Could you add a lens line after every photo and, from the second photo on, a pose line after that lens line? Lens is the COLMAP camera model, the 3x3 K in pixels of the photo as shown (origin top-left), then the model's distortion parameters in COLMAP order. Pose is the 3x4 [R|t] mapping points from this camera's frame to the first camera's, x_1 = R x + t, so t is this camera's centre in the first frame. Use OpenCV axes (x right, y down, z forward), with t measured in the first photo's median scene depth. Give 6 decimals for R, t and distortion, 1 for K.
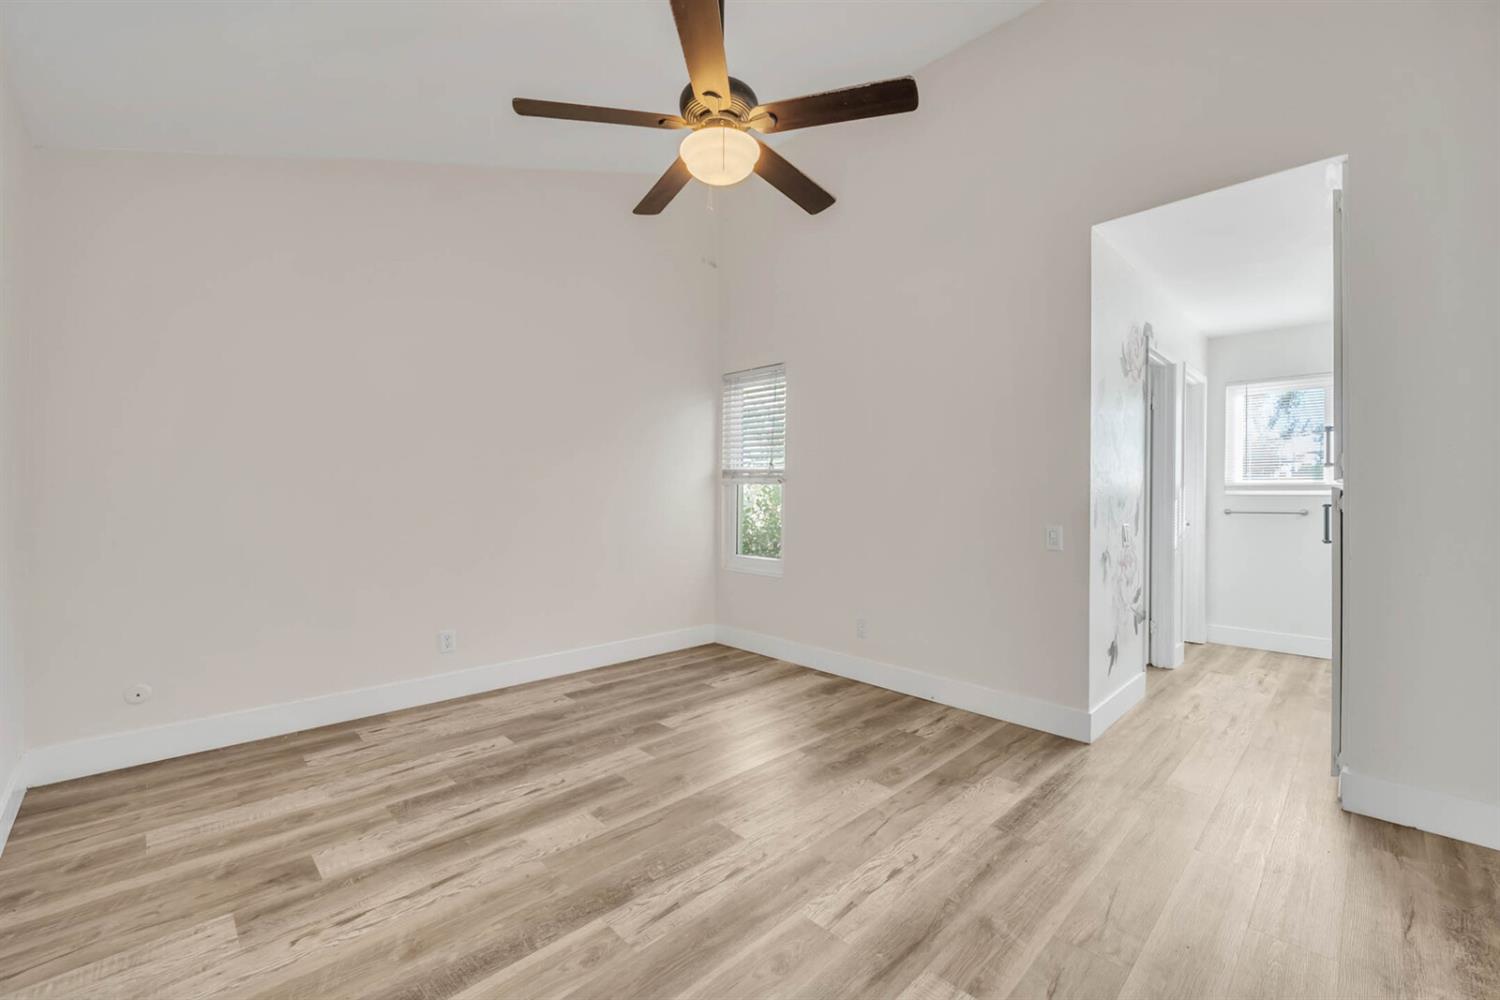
lens RADIAL K [[622.2, 0, 747.3], [0, 622.2, 491.5], [0, 0, 1]] dist [-0.000584, -0.001413]
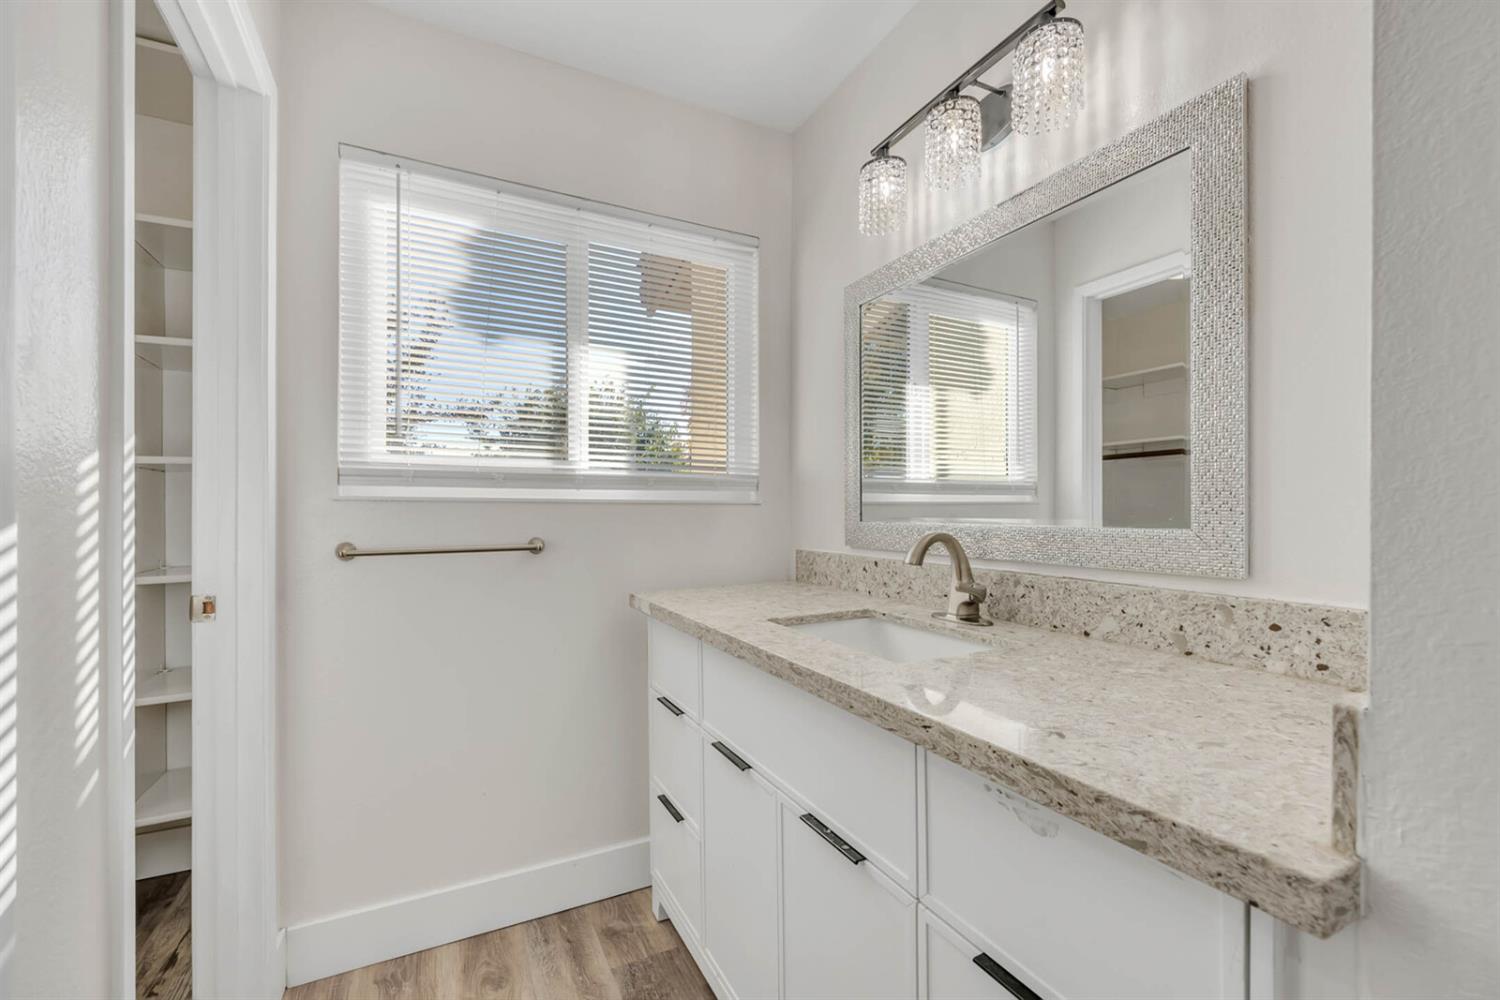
lens RADIAL K [[622.2, 0, 751.5], [0, 622.2, 502.8], [0, 0, 1]] dist [-0.000584, -0.001413]
pose [[0.289654, 0.008479, 0.957094, 0.528330], [-0.003277, 0.999964, -0.007867, 0.009637], [-0.957126, -0.000857, 0.289672, 0.709984]]
